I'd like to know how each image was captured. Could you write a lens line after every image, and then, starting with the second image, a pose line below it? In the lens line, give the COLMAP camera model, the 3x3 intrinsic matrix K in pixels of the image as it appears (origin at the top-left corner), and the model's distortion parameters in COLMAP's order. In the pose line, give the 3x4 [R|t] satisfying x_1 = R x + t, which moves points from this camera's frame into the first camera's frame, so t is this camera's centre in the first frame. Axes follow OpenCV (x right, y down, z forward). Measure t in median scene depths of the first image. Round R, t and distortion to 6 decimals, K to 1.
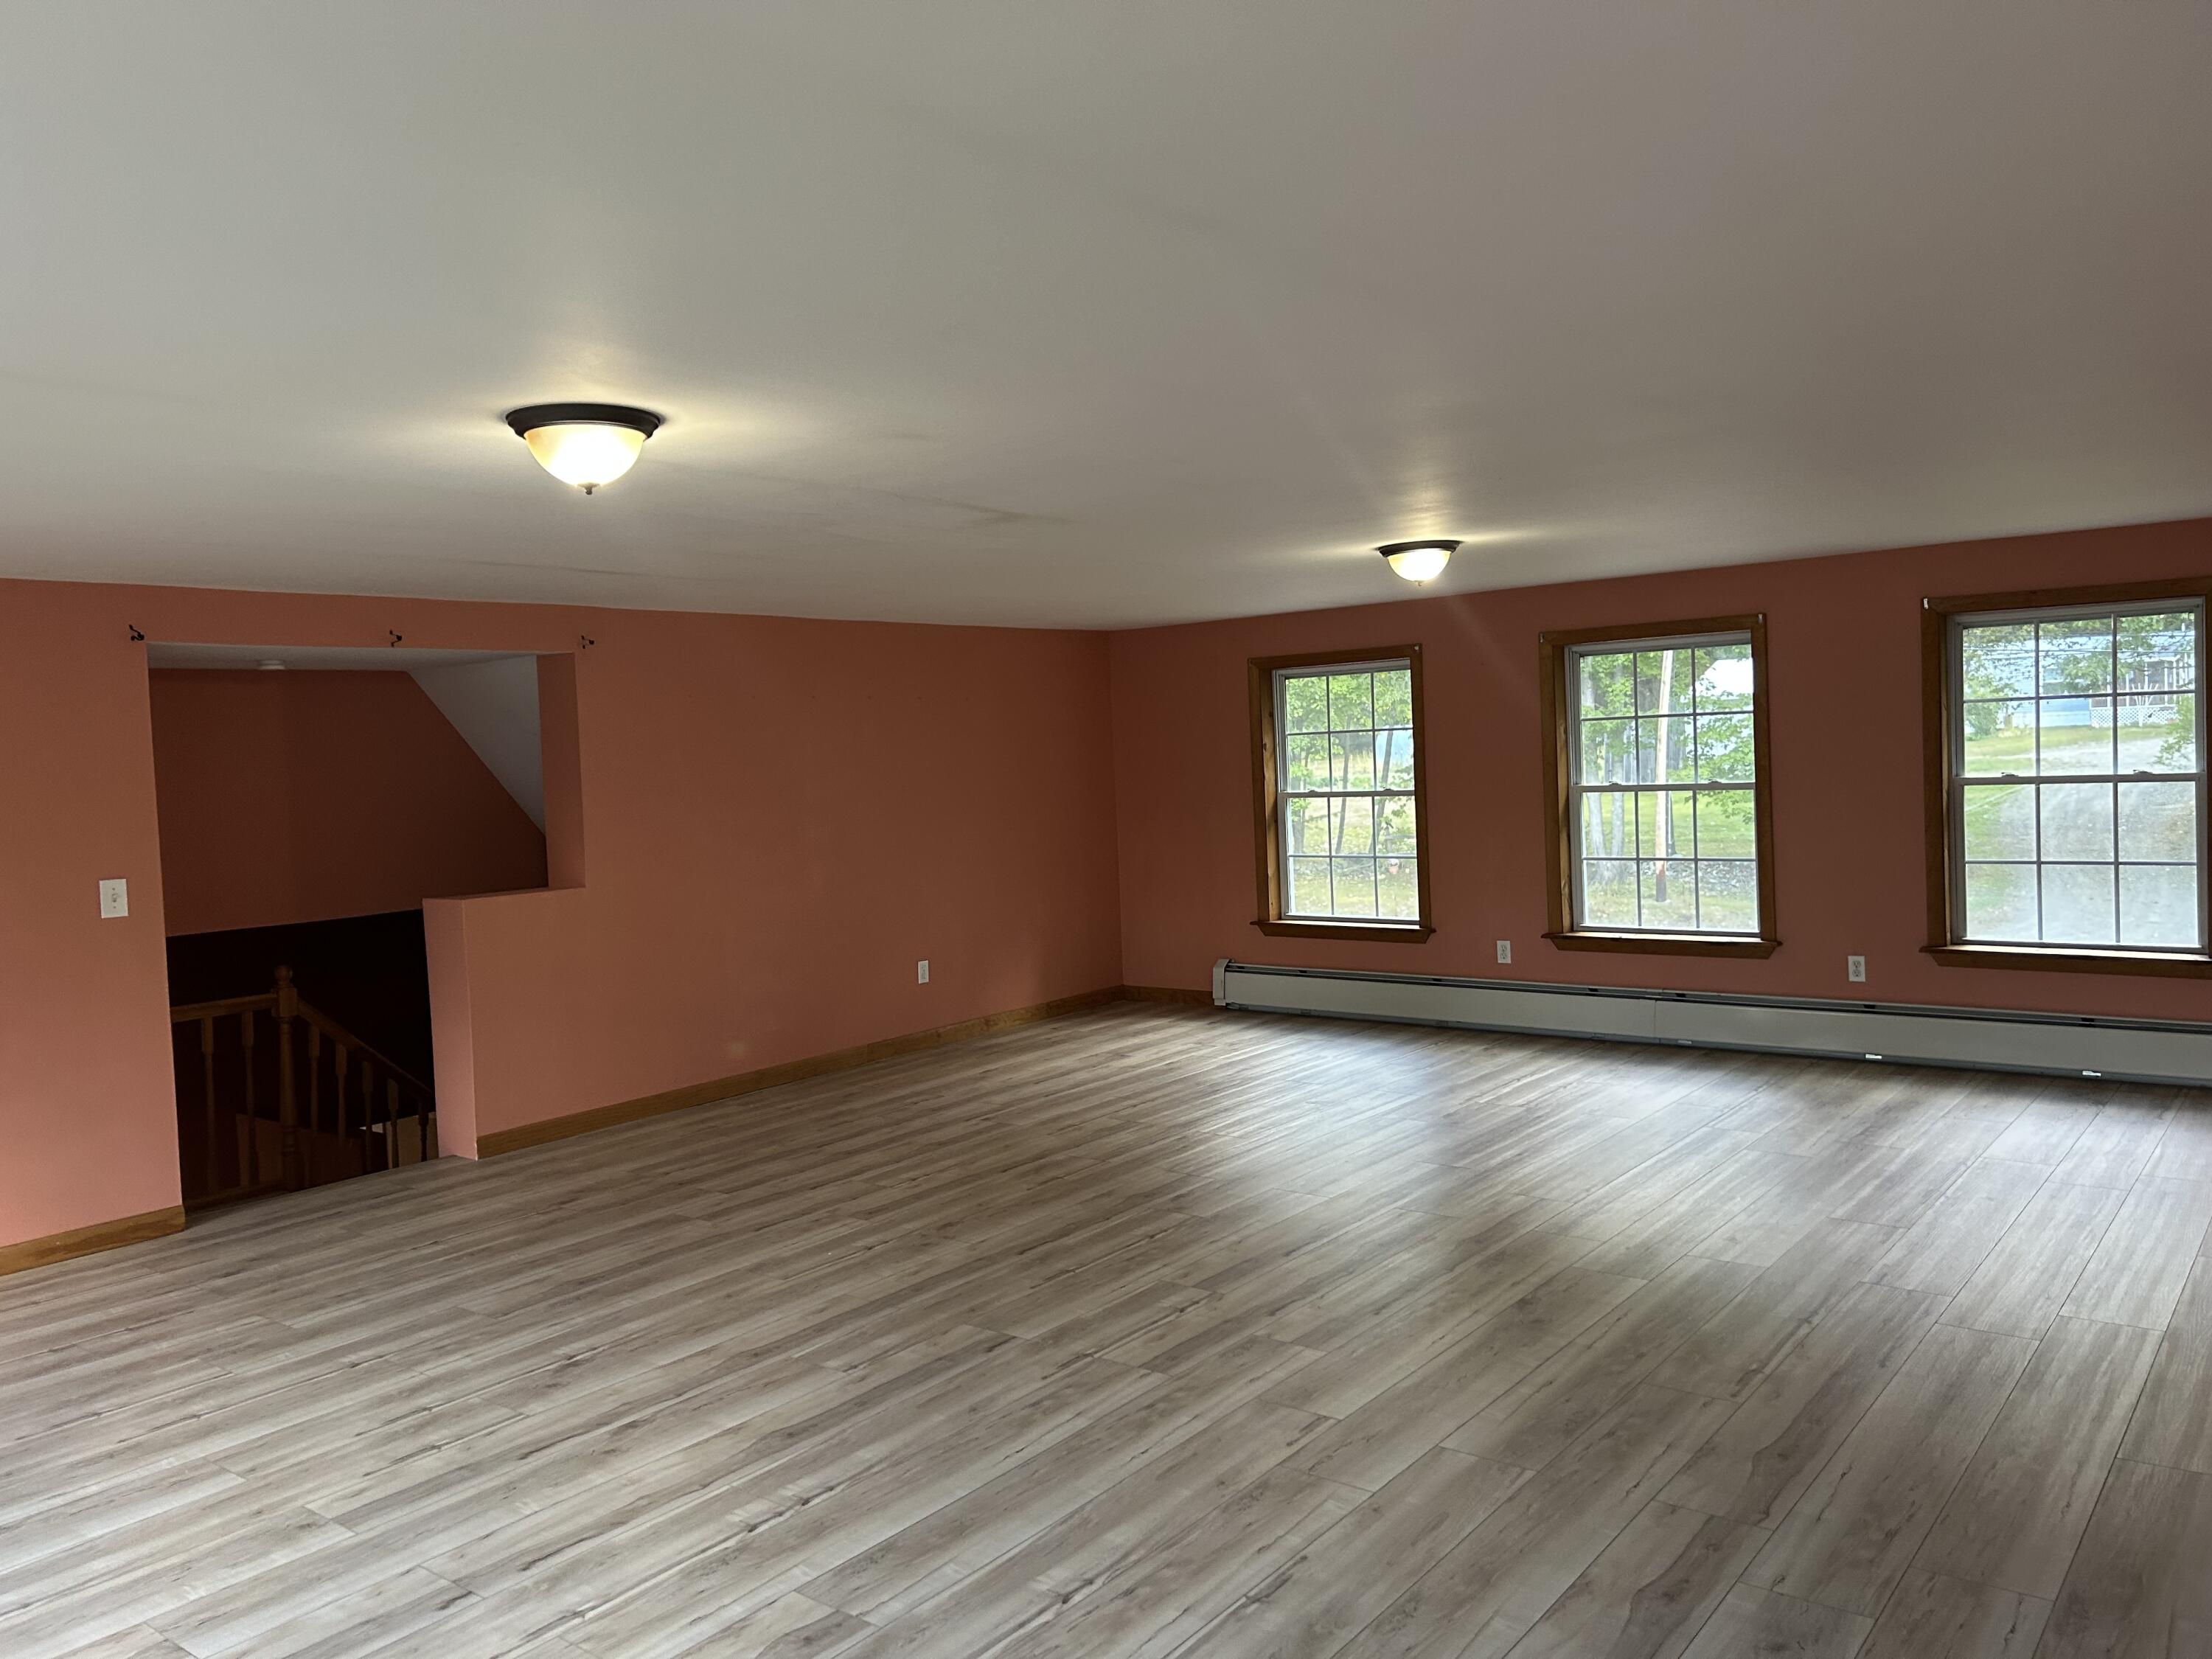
lens RADIAL K [[1660.9, 0, 1104.9], [0, 1660.9, 824.1], [0, 0, 1]] dist [0.042210, -0.042676]
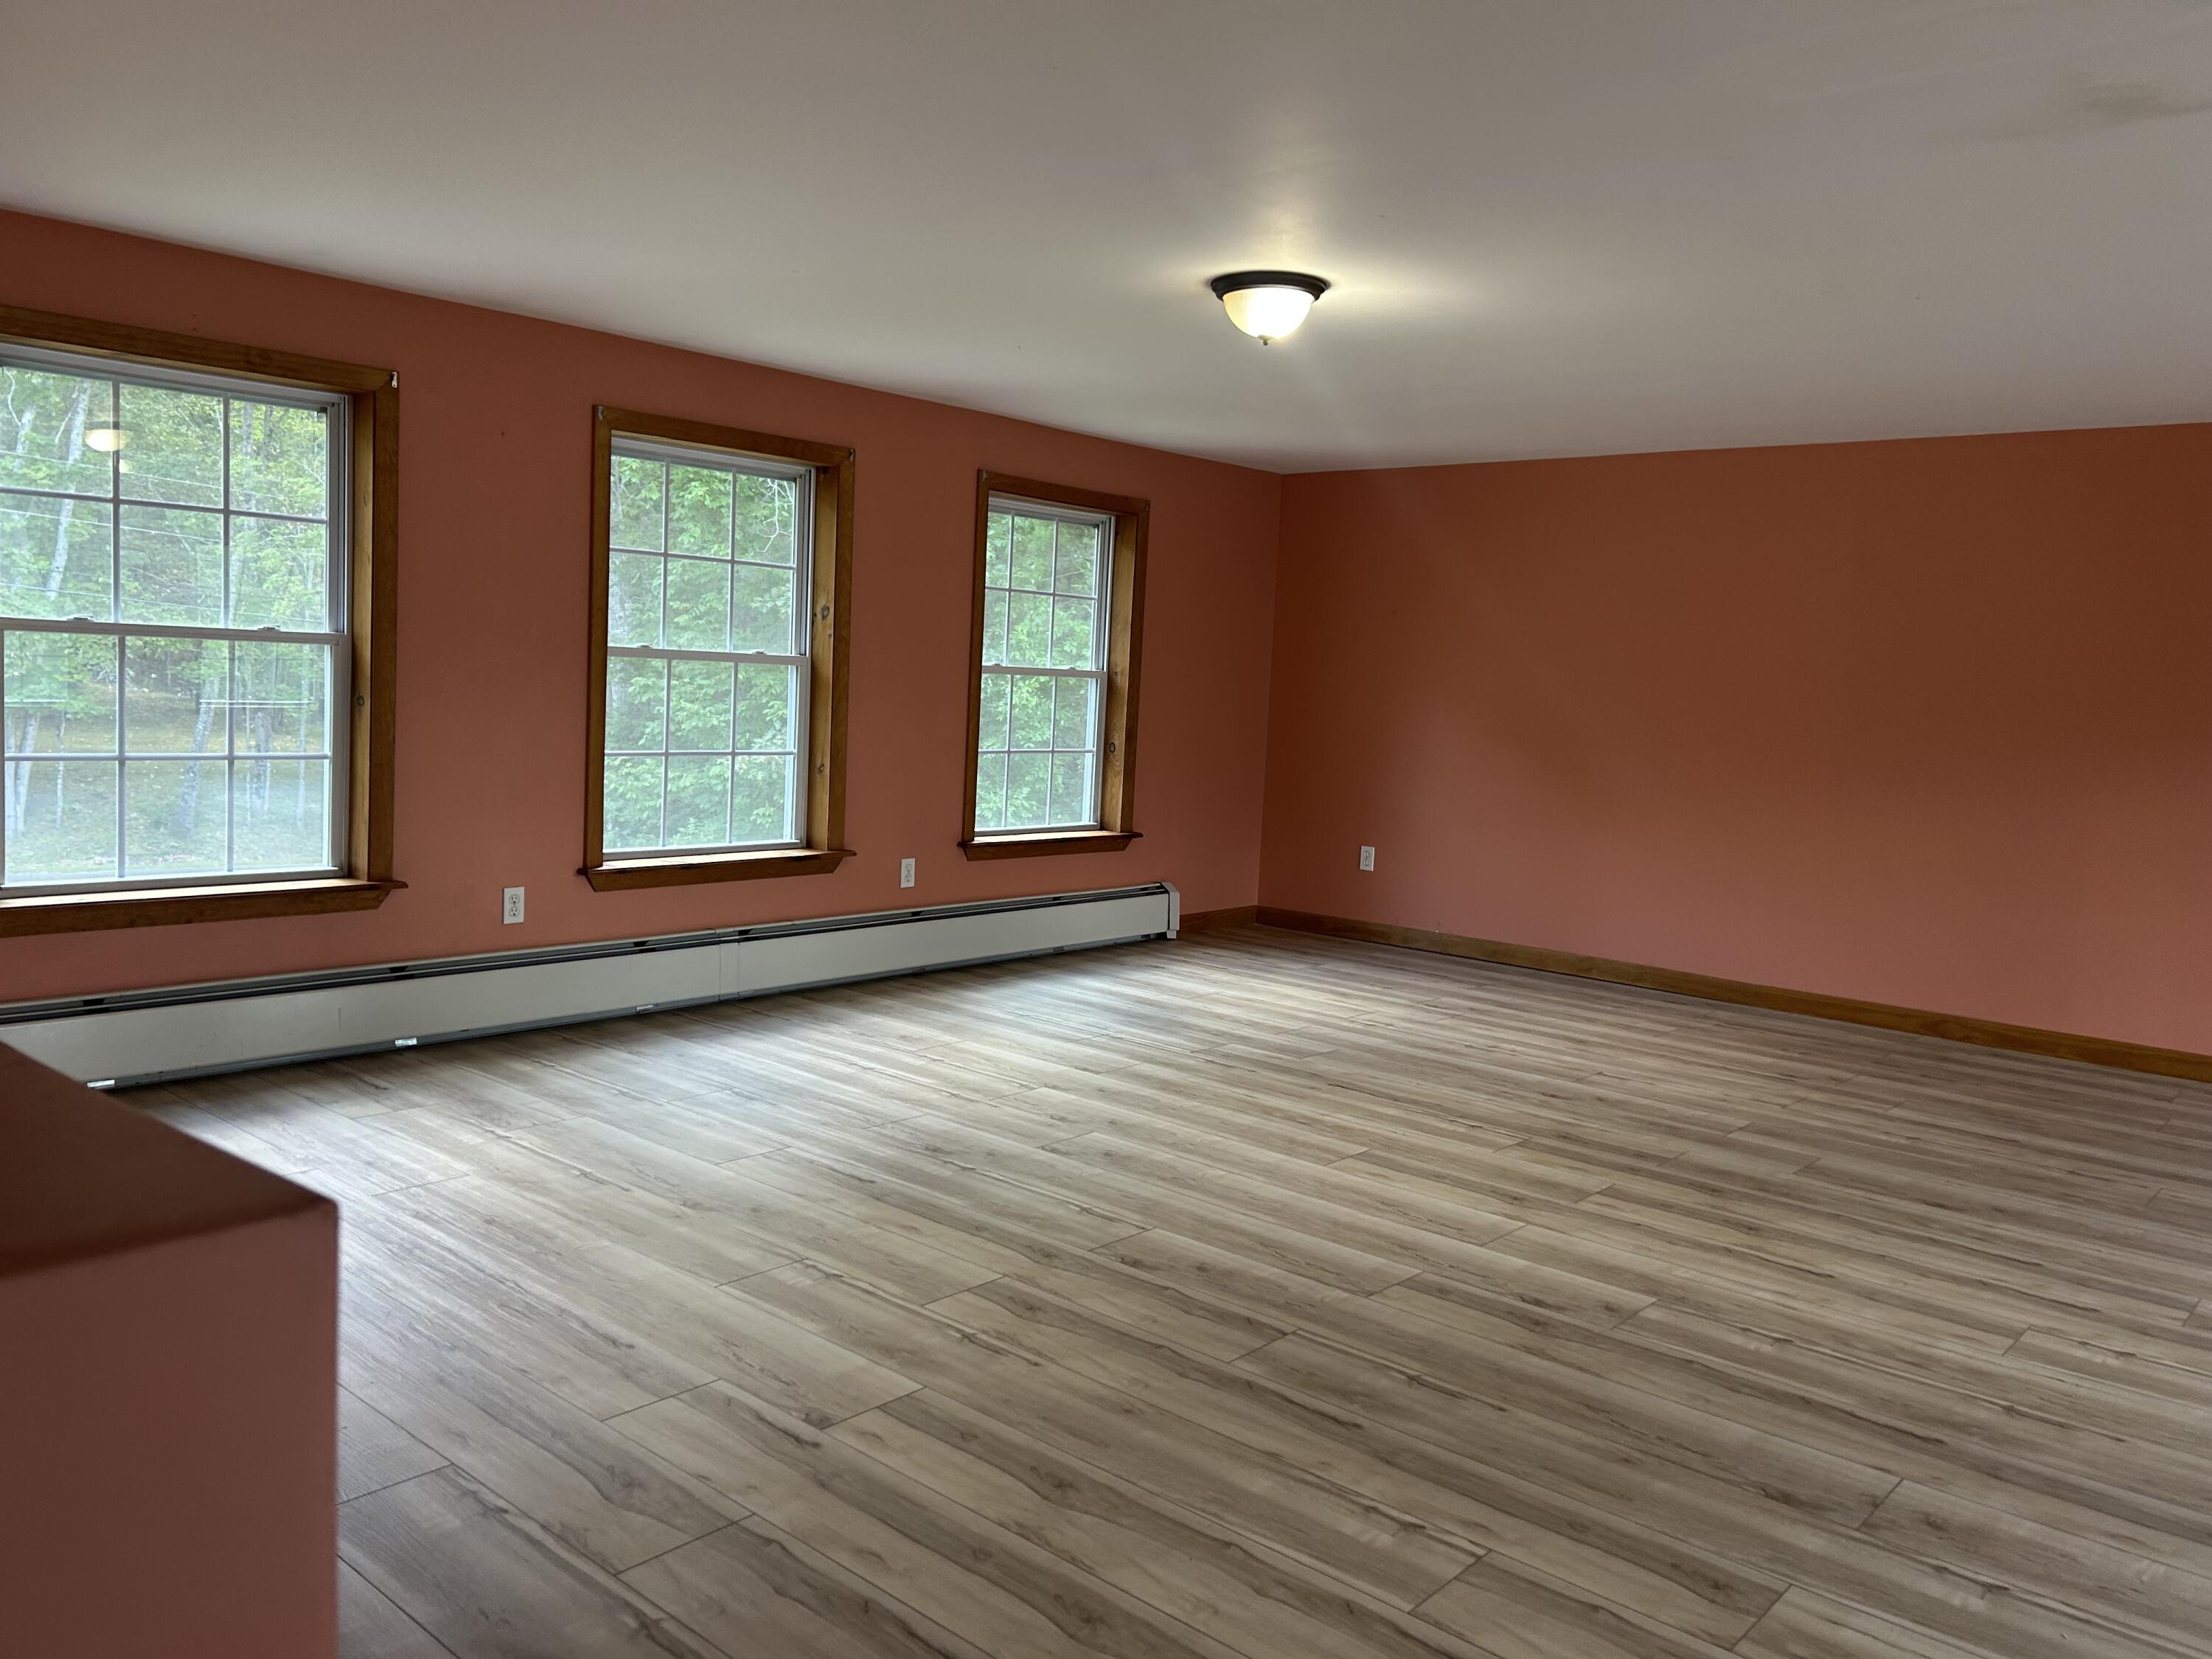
lens RADIAL K [[1655.2, 0, 1108.4], [0, 1655.2, 821.0], [0, 0, 1]] dist [0.043386, -0.000648]
pose [[0.046542, -0.045180, 0.997894, -0.579635], [0.000044, 0.998977, 0.045226, 0.021866], [-0.998916, -0.002061, 0.046497, 1.170665]]
